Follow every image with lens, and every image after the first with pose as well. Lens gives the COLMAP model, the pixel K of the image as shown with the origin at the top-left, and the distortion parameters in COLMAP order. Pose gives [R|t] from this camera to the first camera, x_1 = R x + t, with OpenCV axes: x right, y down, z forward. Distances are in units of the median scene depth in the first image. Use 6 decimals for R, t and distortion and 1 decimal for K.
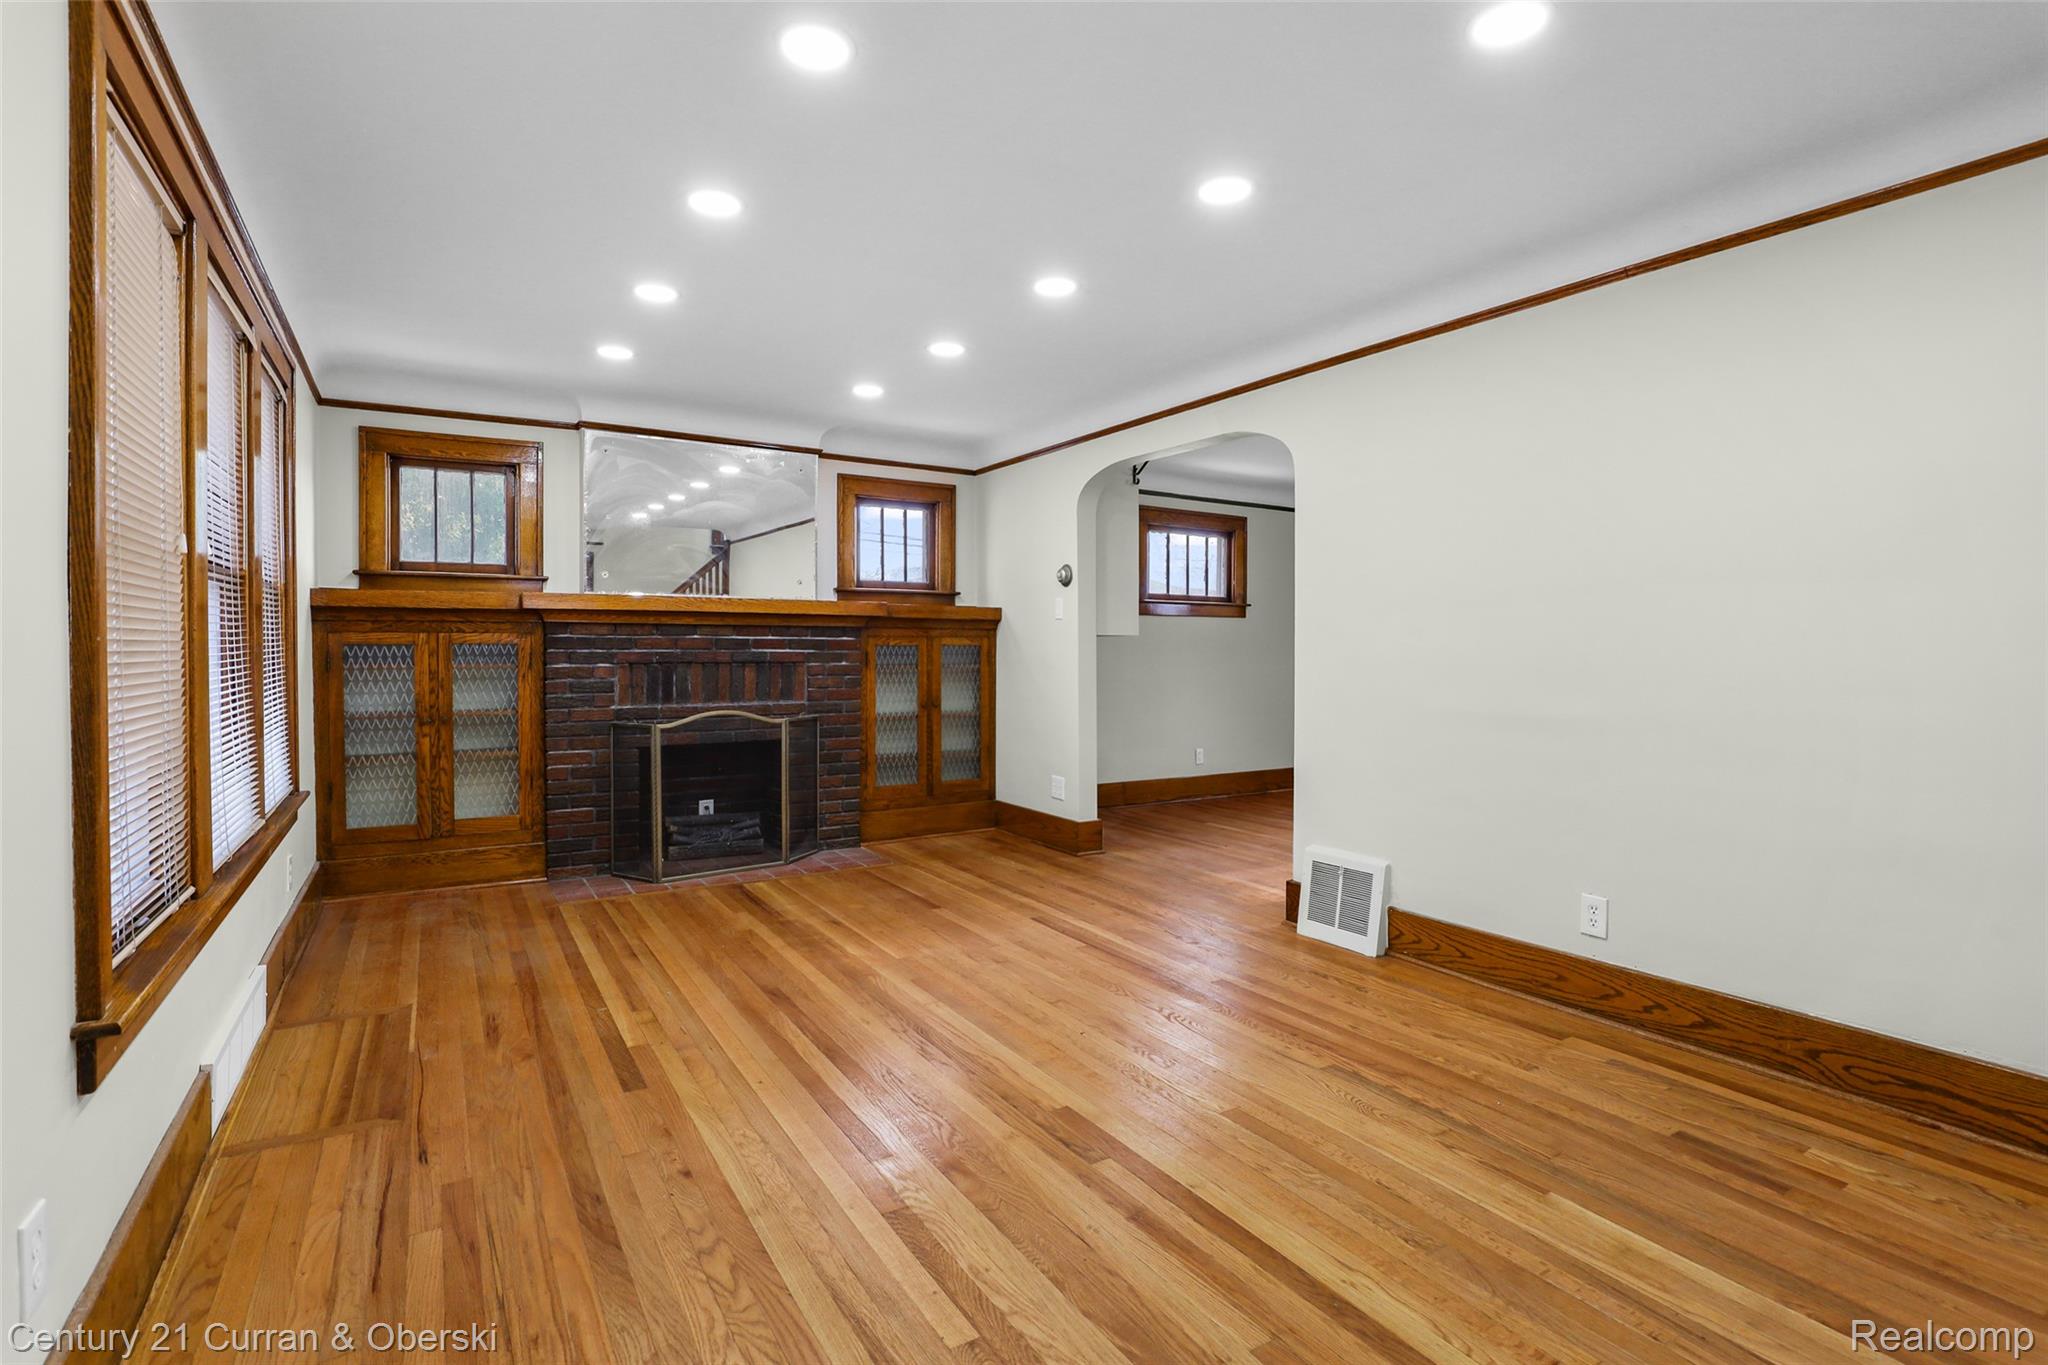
lens RADIAL K [[955.6, 0, 992.0], [0, 955.6, 671.8], [0, 0, 1]] dist [-0.037182, 0.007376]
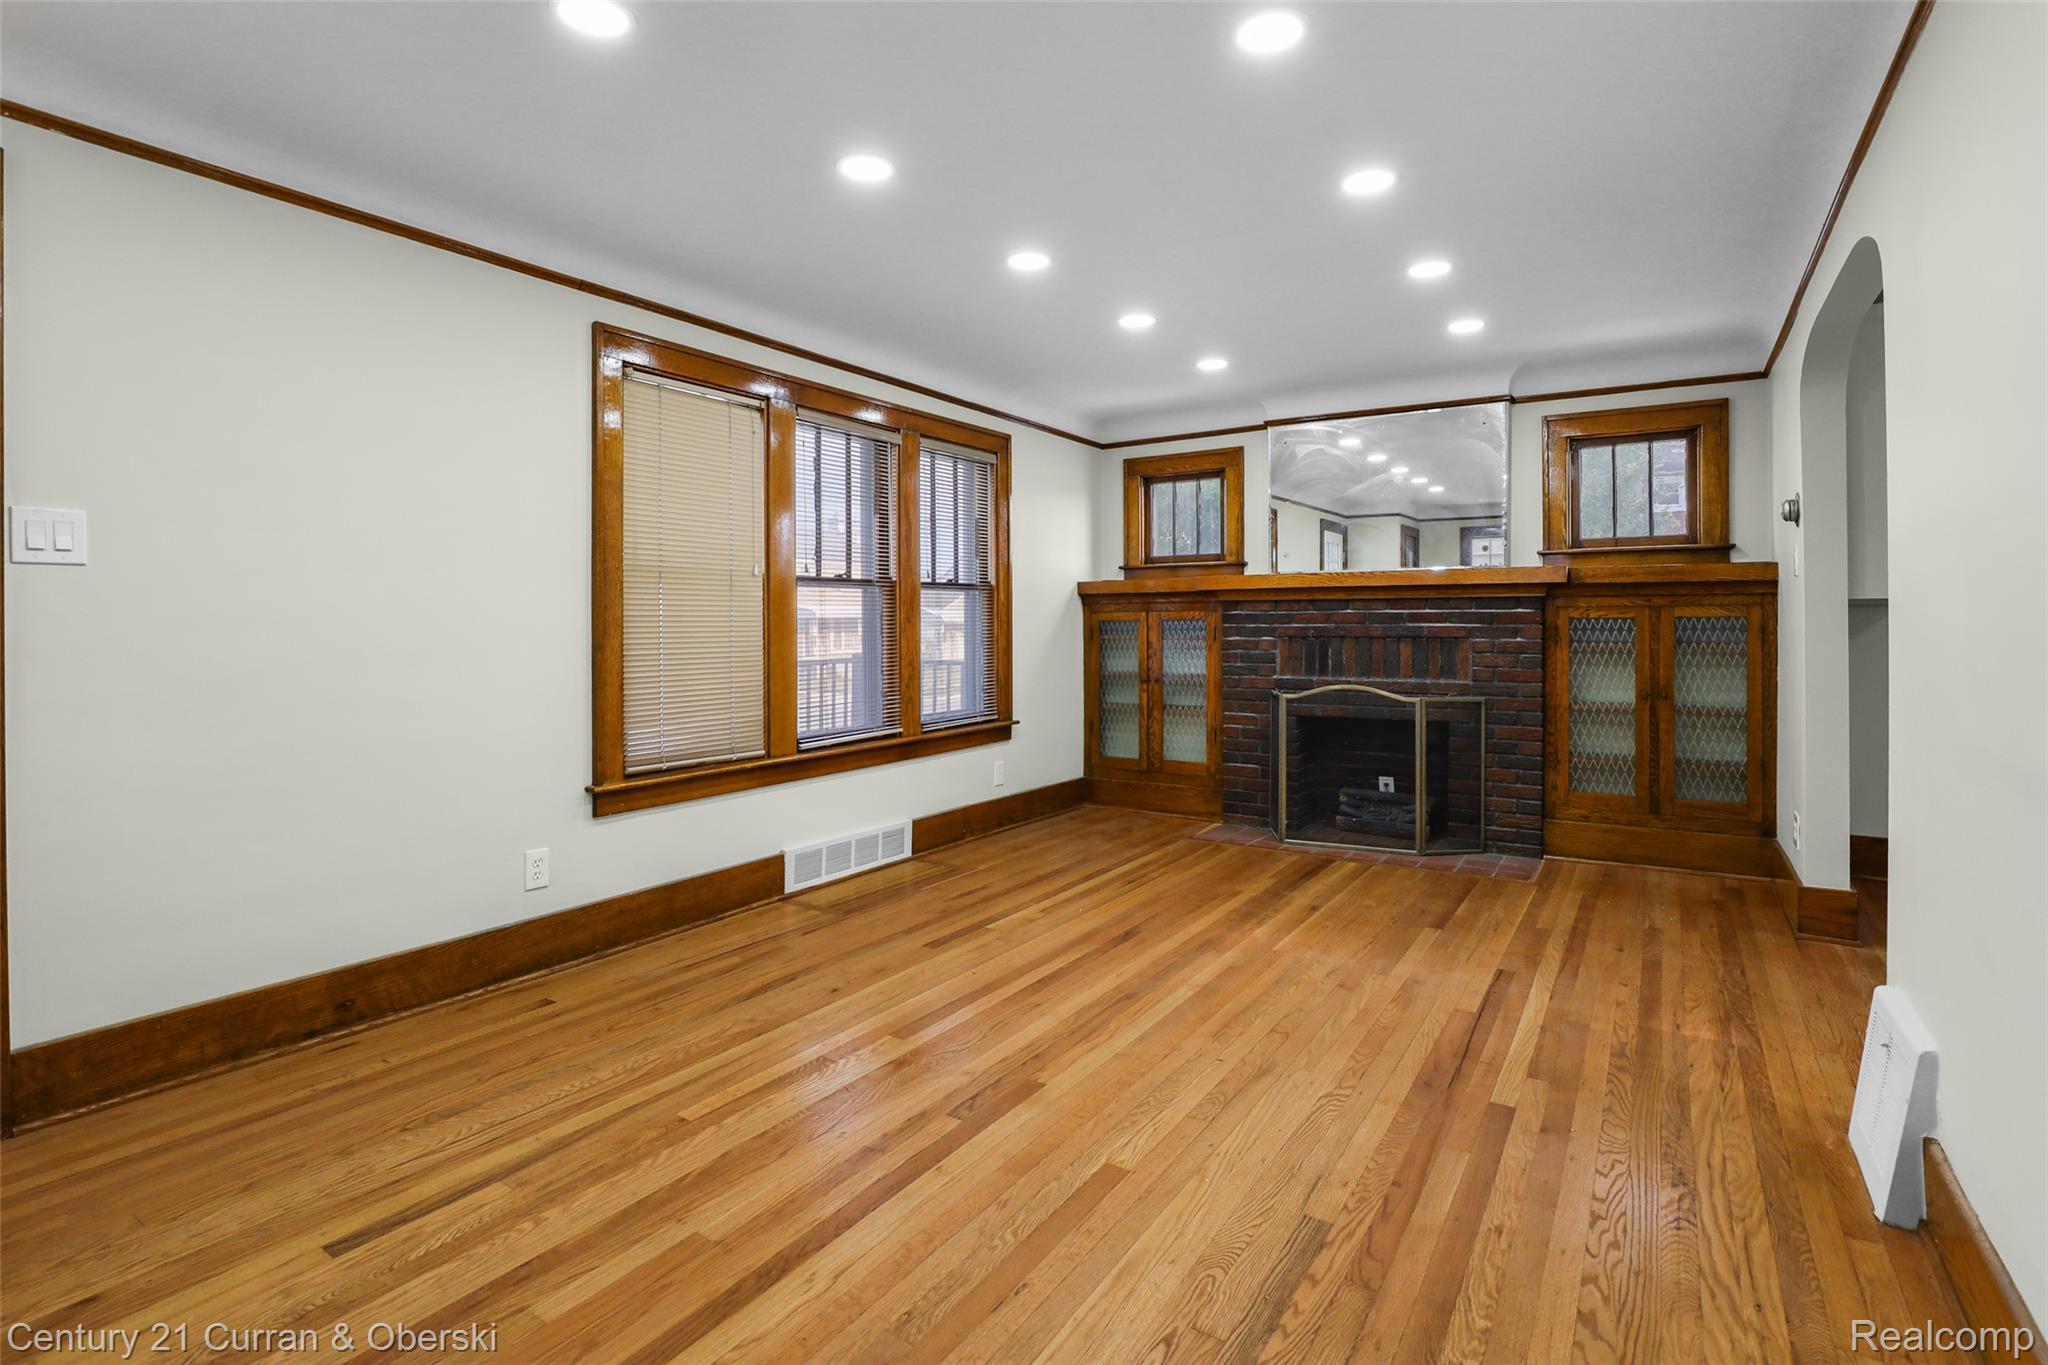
lens RADIAL K [[955.6, 0, 1042.6], [0, 955.6, 631.7], [0, 0, 1]] dist [-0.037182, 0.007376]
pose [[0.447285, 0.002380, -0.894388, 0.510129], [-0.017799, 0.999822, -0.006241, -0.003582], [0.894214, 0.018711, 0.447248, 0.291241]]
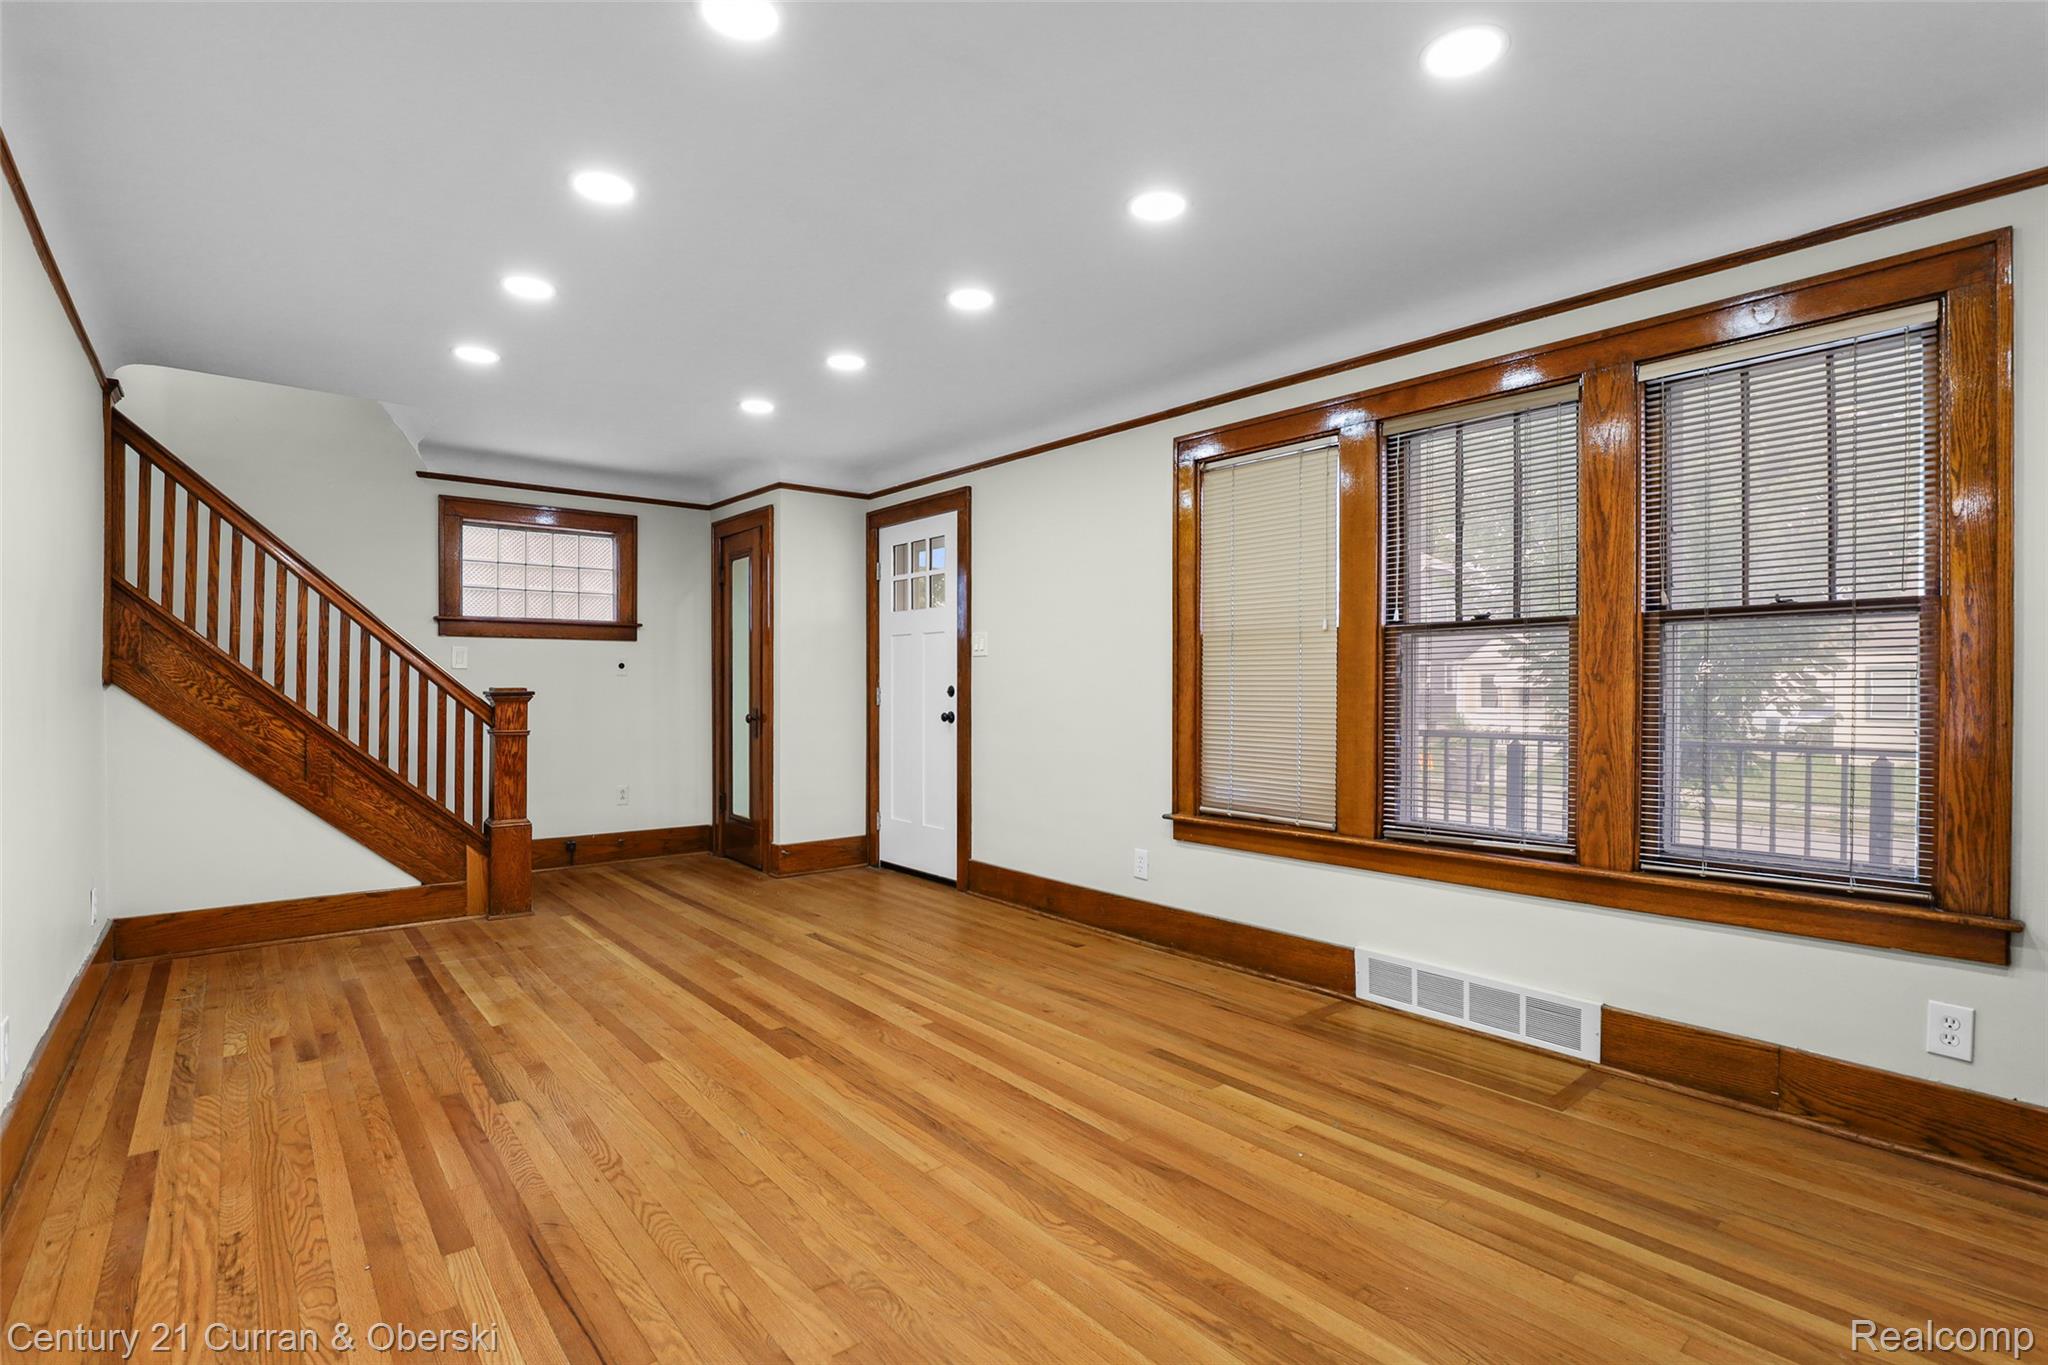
lens RADIAL K [[955.6, 0, 1028.8], [0, 955.6, 693.9], [0, 0, 1]] dist [-0.037182, 0.007376]
pose [[-0.984515, -0.003144, -0.175270, -0.004351], [-0.009392, 0.999349, 0.034830, -0.028281], [0.175046, 0.035937, -0.983904, 1.186856]]
